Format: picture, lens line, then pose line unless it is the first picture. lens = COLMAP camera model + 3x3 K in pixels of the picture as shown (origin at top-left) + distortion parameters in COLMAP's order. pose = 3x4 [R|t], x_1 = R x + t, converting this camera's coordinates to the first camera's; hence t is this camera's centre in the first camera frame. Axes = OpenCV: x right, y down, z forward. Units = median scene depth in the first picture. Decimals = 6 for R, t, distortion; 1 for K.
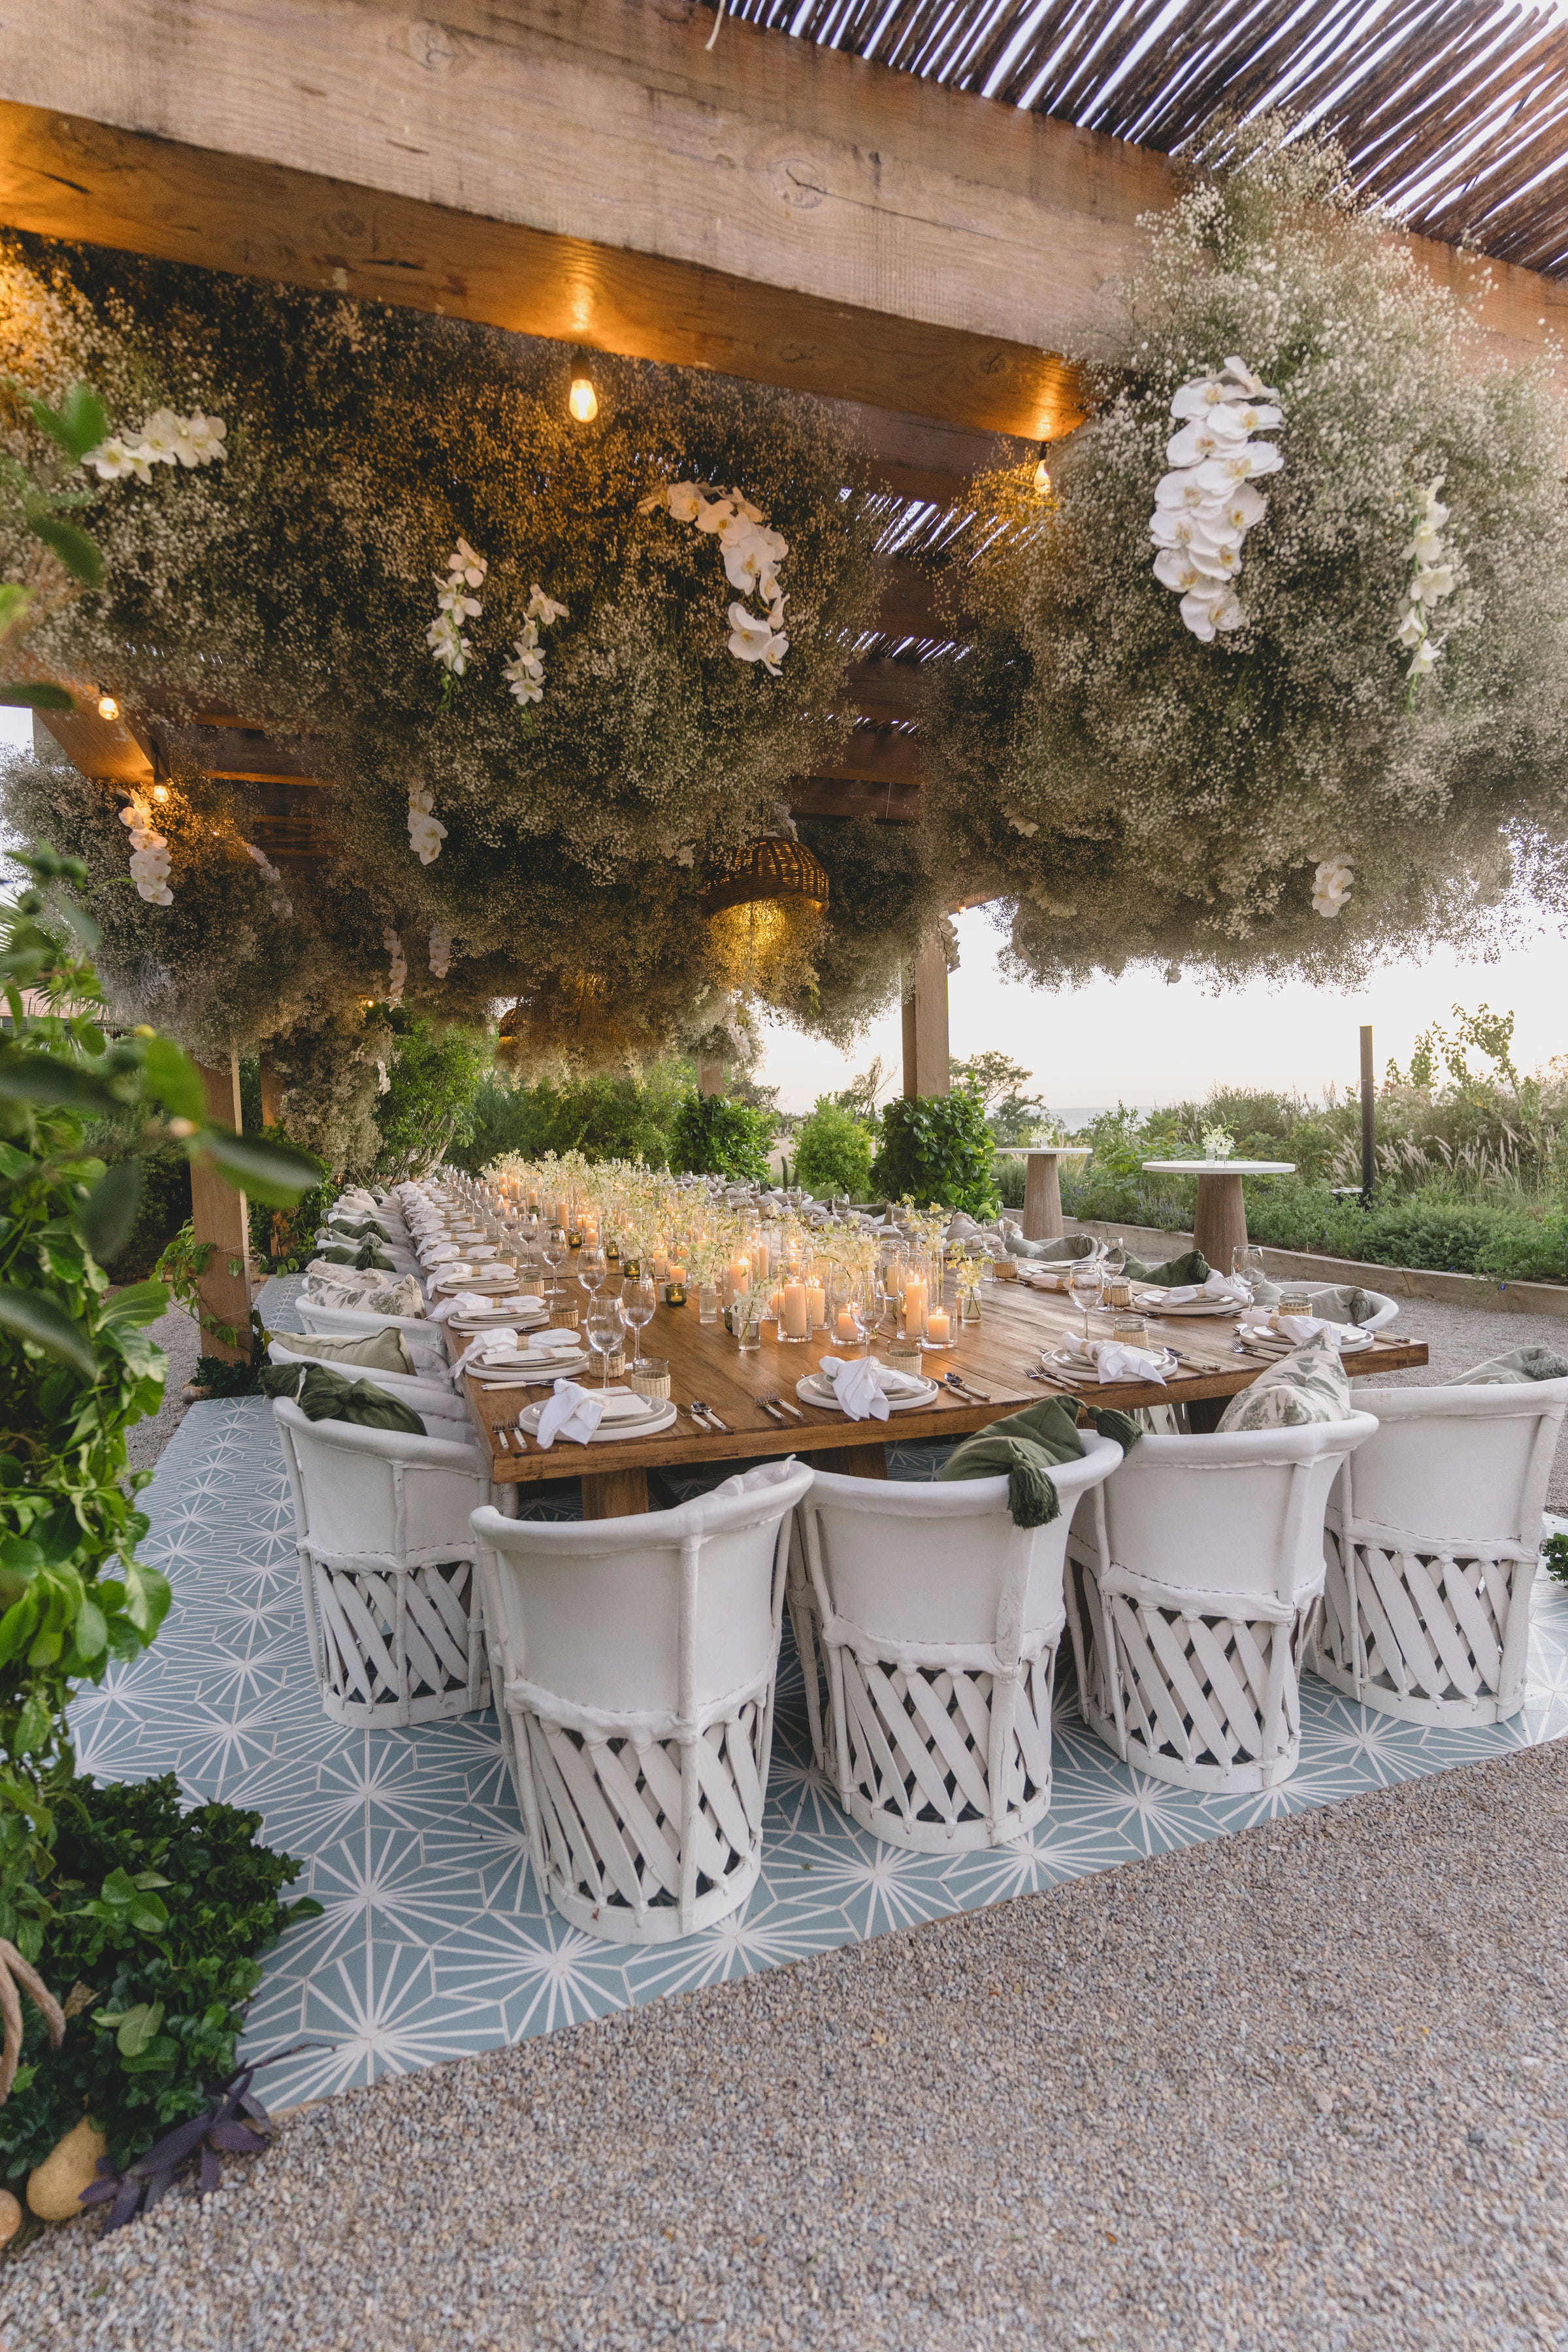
lens RADIAL K [[1130.5, 0, 784.0], [0, 1130.5, 1176.0], [0, 0, 1]] dist [-0.012578, 0.012748]
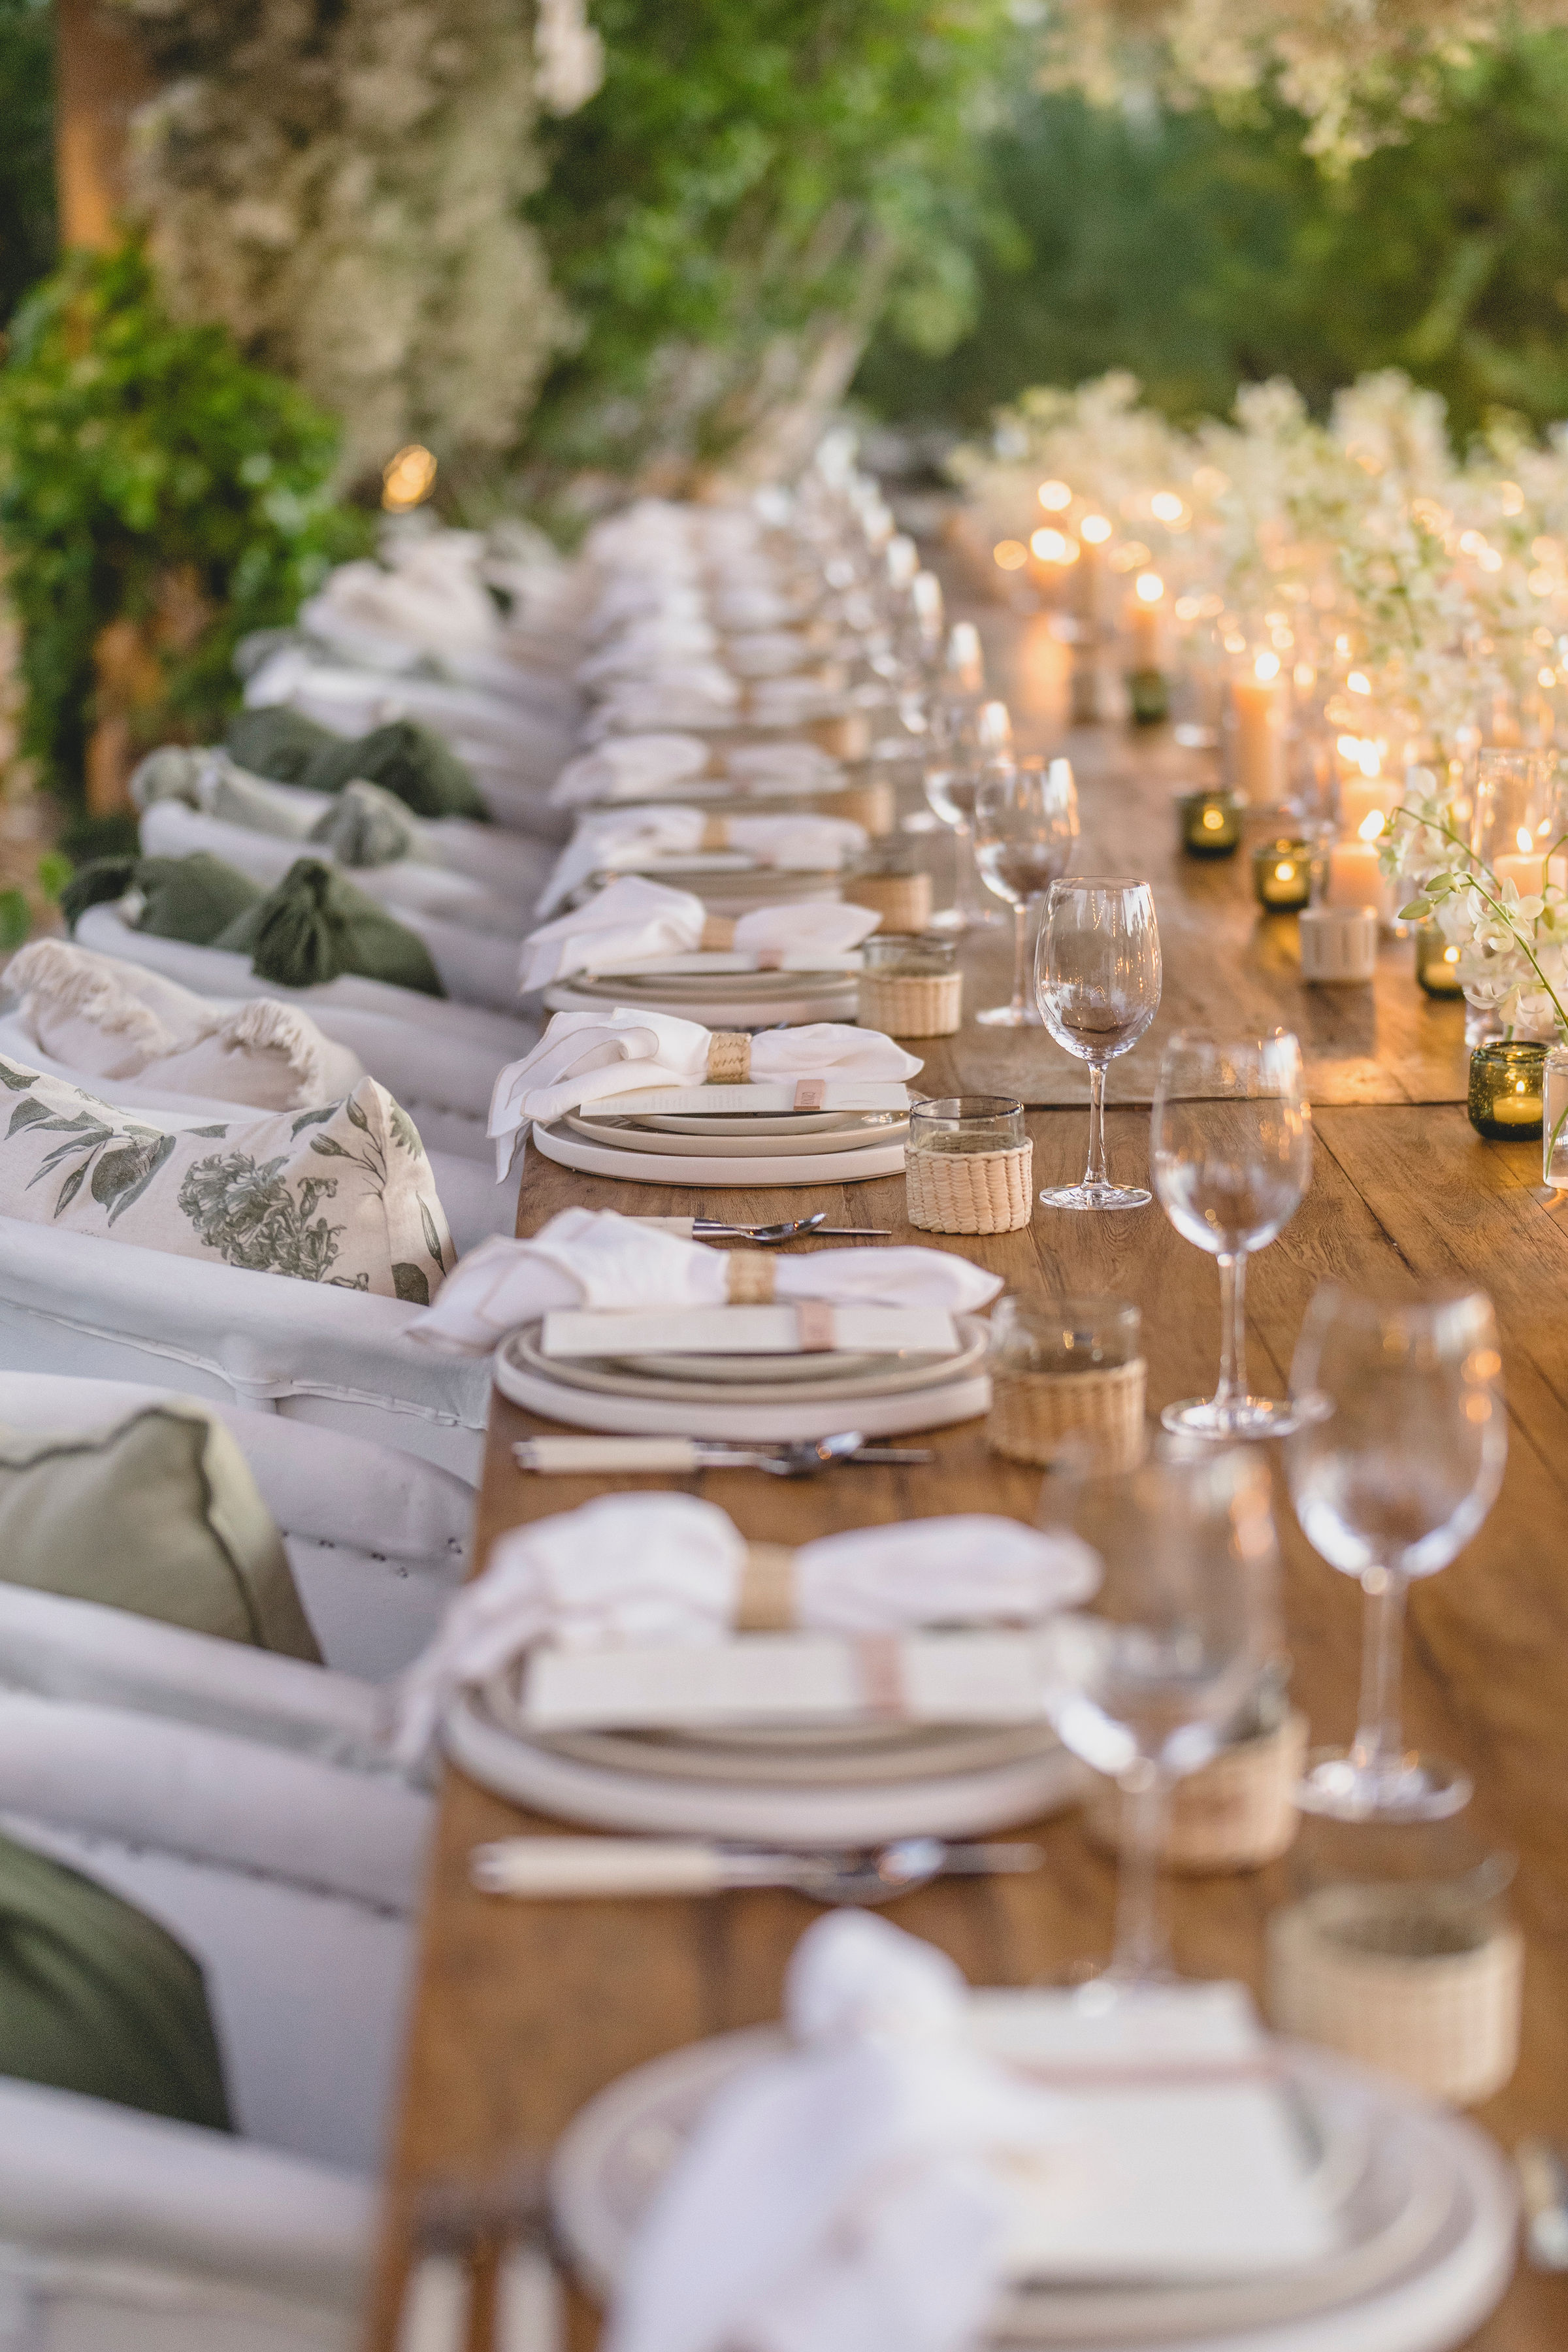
lens RADIAL K [[4961.6, 0, 784.0], [0, 4961.6, 1176.0], [0, 0, 1]] dist [0.020839, 0.121877]
pose [[0.949102, 0.071817, -0.306672, 0.005350], [-0.027523, 0.988844, 0.146388, -0.014850], [0.313764, -0.130497, 0.940491, 0.104525]]
